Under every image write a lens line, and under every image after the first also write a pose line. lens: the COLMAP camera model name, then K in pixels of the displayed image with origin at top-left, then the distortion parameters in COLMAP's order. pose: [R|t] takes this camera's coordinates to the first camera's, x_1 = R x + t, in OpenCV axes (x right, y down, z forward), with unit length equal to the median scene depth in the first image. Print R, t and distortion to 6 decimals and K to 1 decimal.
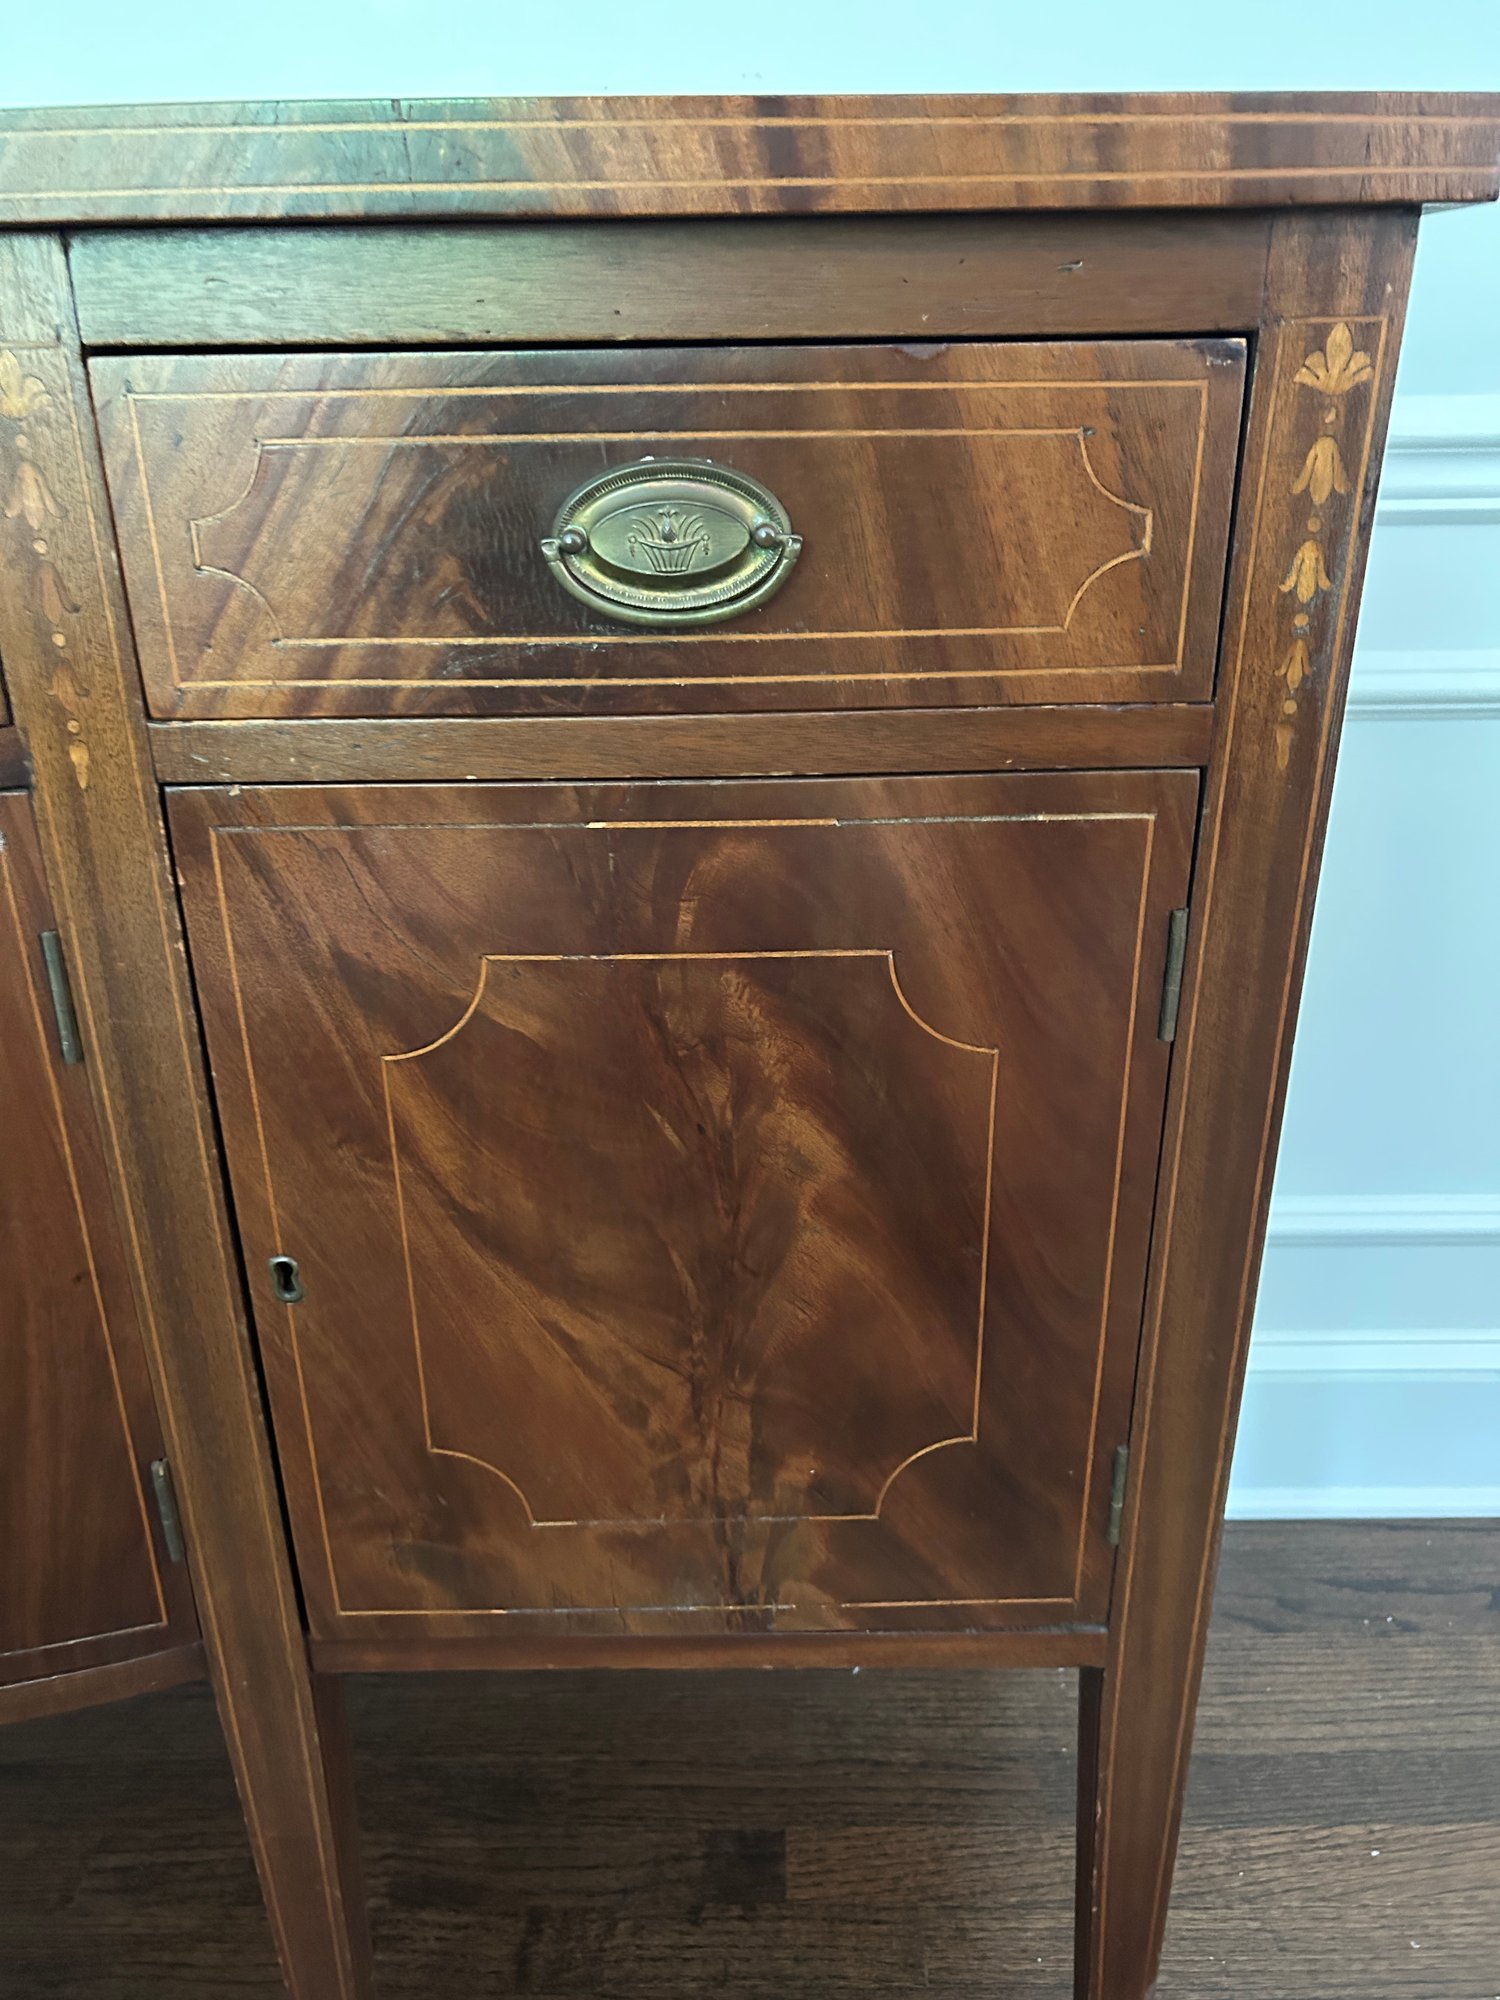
lens RADIAL K [[1510.3, 0, 755.0], [0, 1510.3, 1007.6], [0, 0, 1]] dist [0.042700, -0.057210]
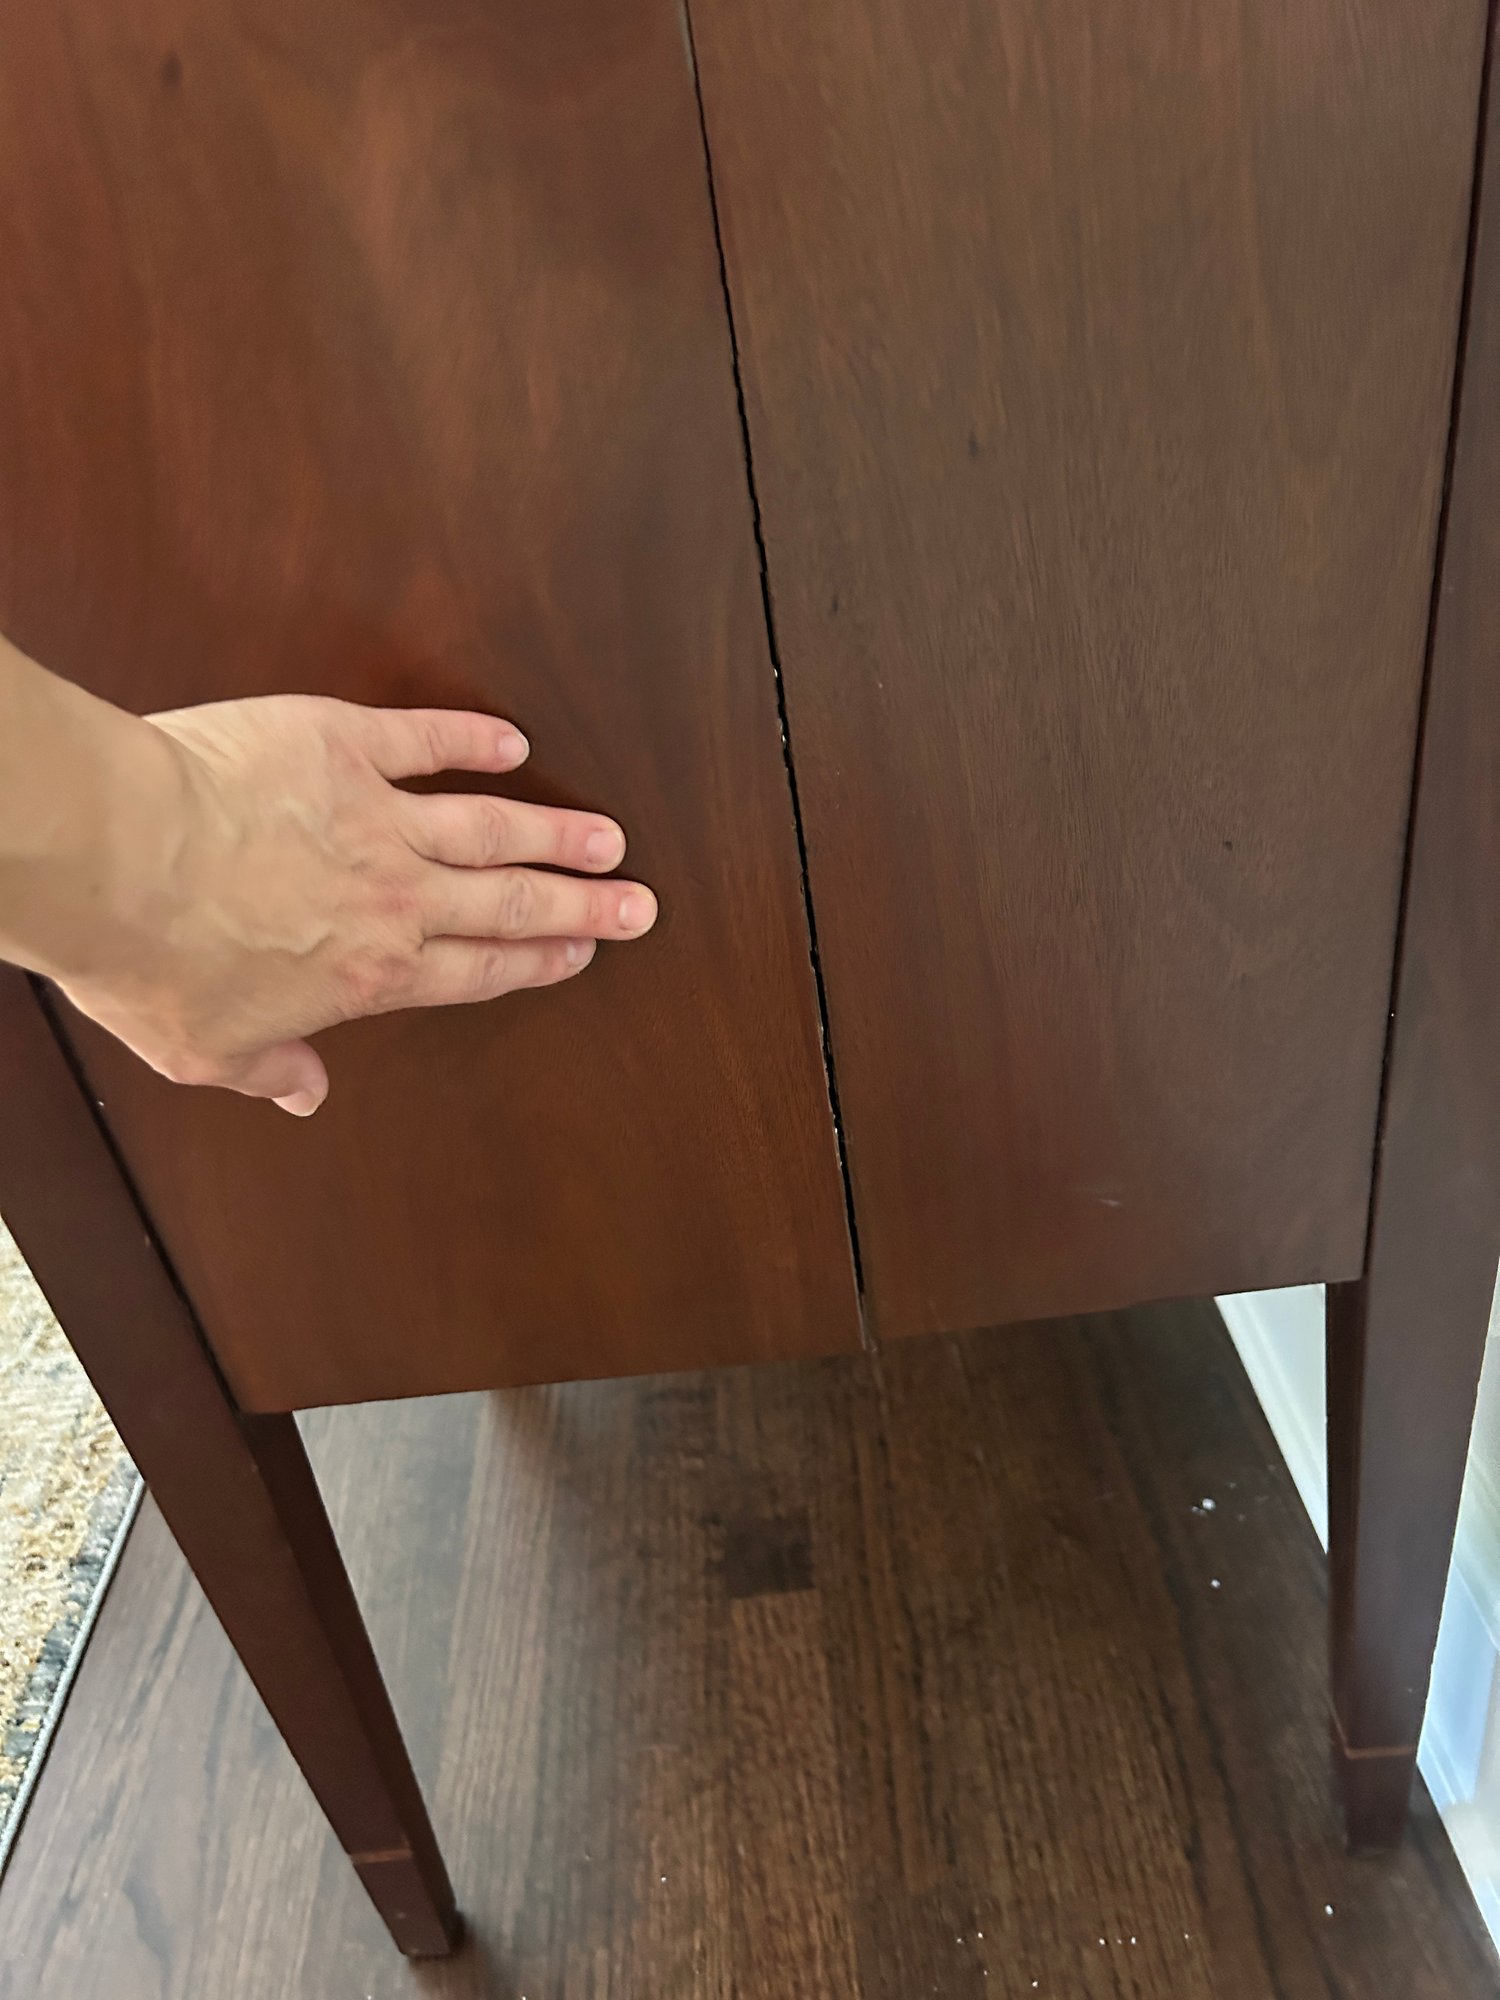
lens RADIAL K [[1529.0, 0, 719.2], [0, 1529.0, 991.9], [0, 0, 1]] dist [0.034183, -0.042280]
pose [[0.041905, 0.544606, -0.837645, 1.134815], [-0.269979, 0.813365, 0.515314, -0.351984], [0.961954, 0.204552, 0.181117, 1.434911]]
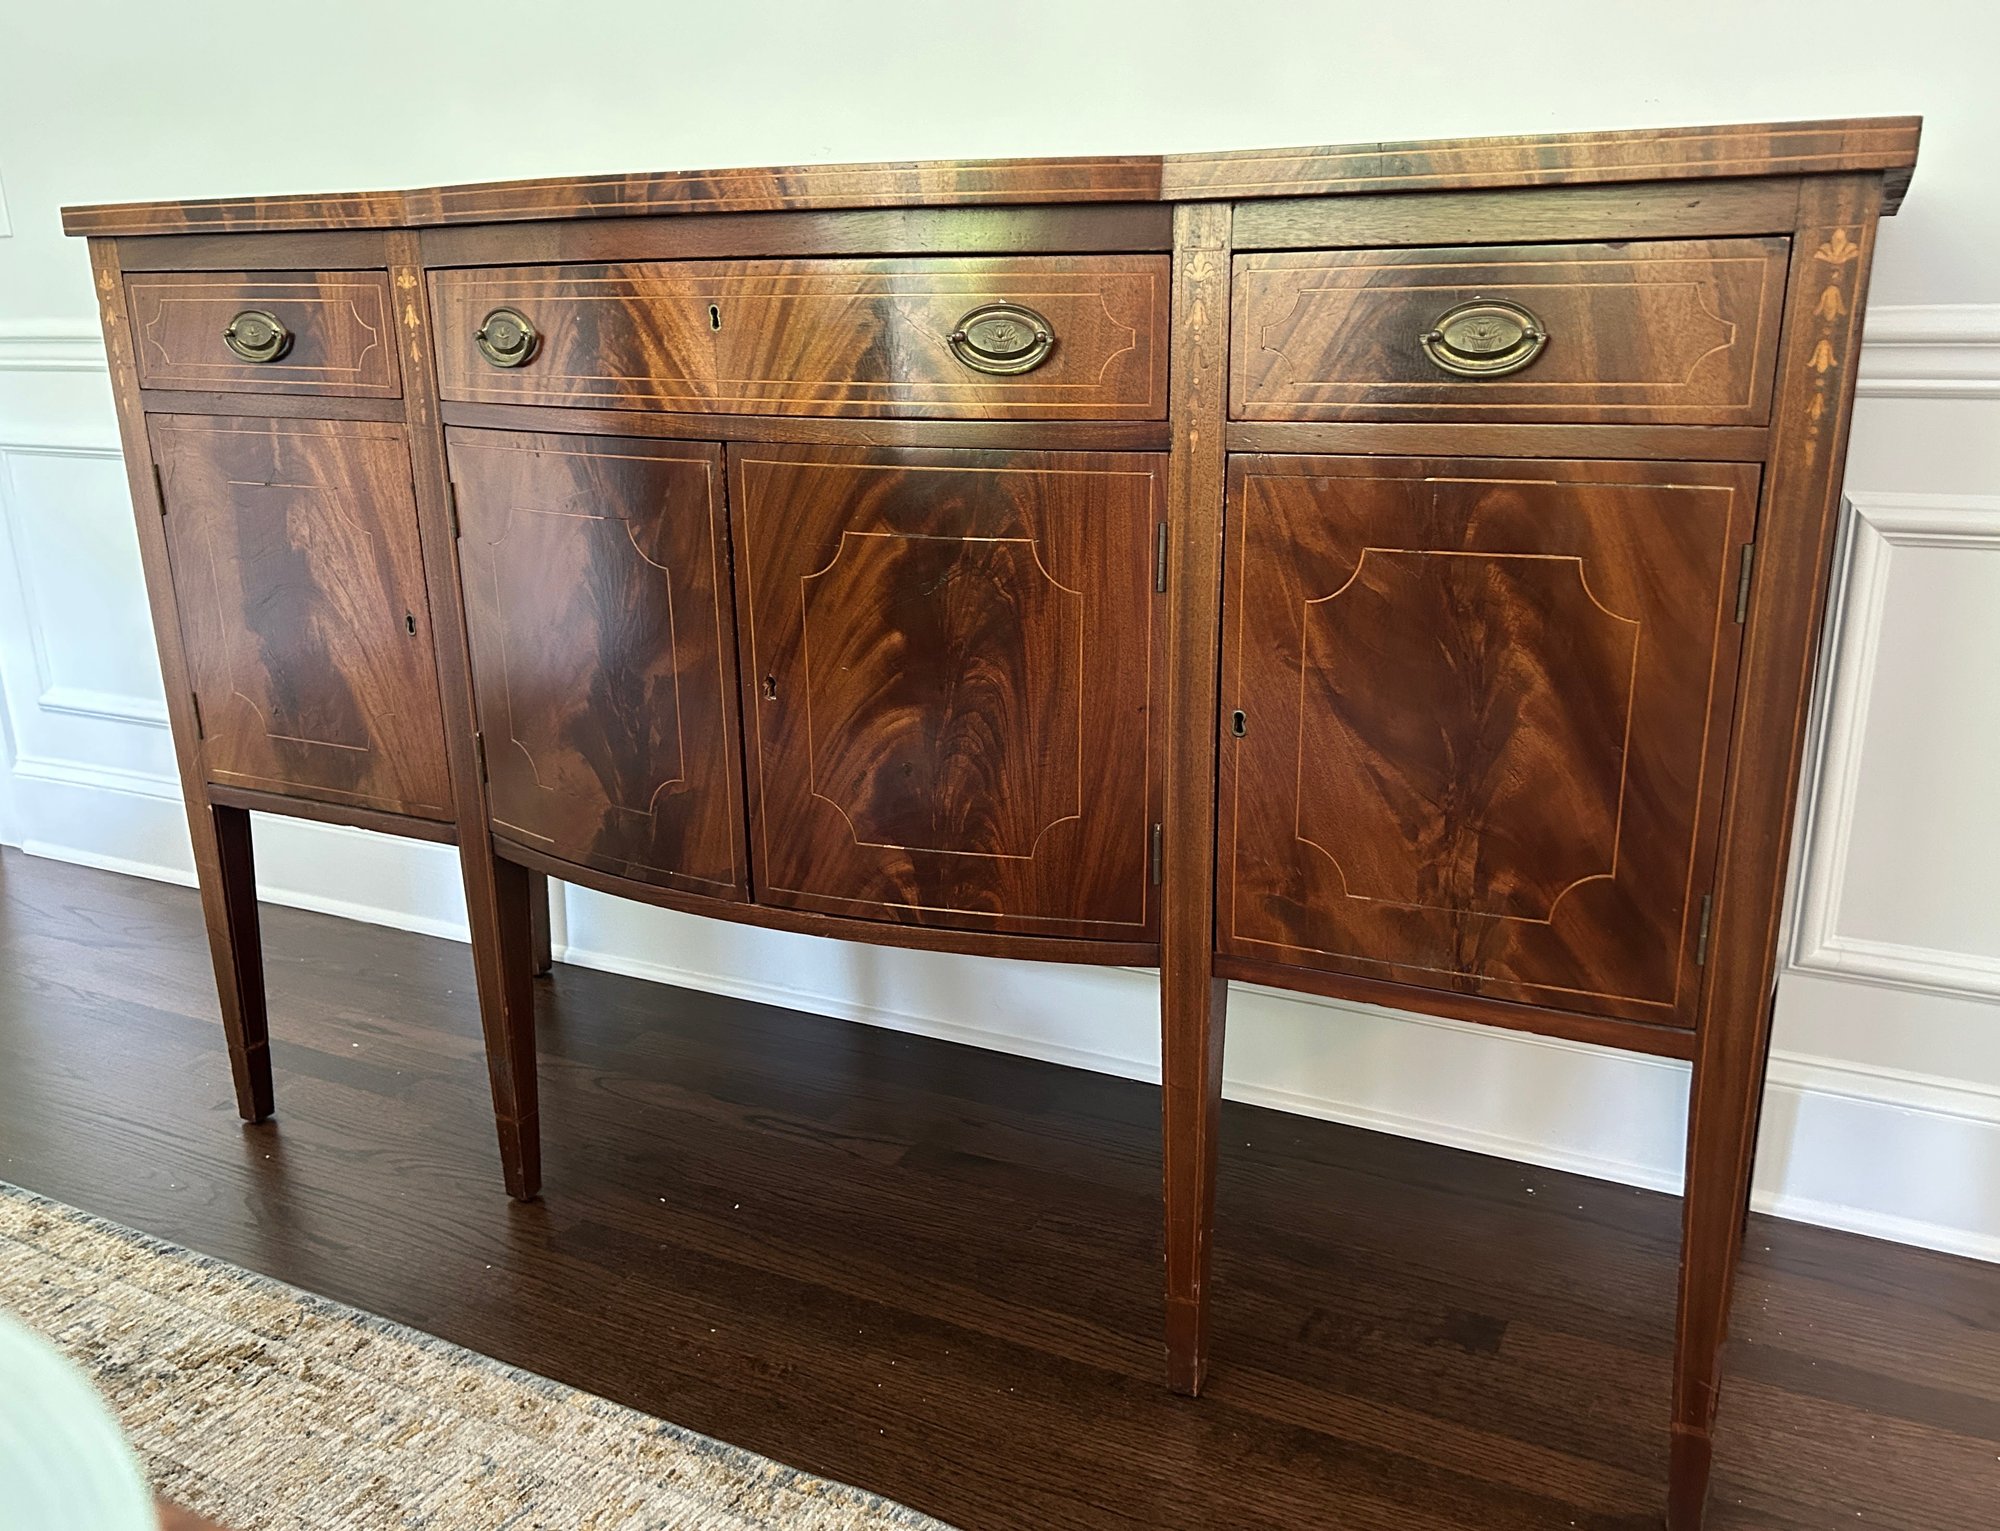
lens RADIAL K [[1593.8, 0, 1069.3], [0, 1593.8, 800.5], [0, 0, 1]] dist [0.060301, -0.080279]
pose [[0.904980, 0.129036, -0.405415, 0.370354], [-0.175909, 0.981118, -0.080398, 0.540733], [0.387386, 0.144075, 0.910590, -1.029994]]
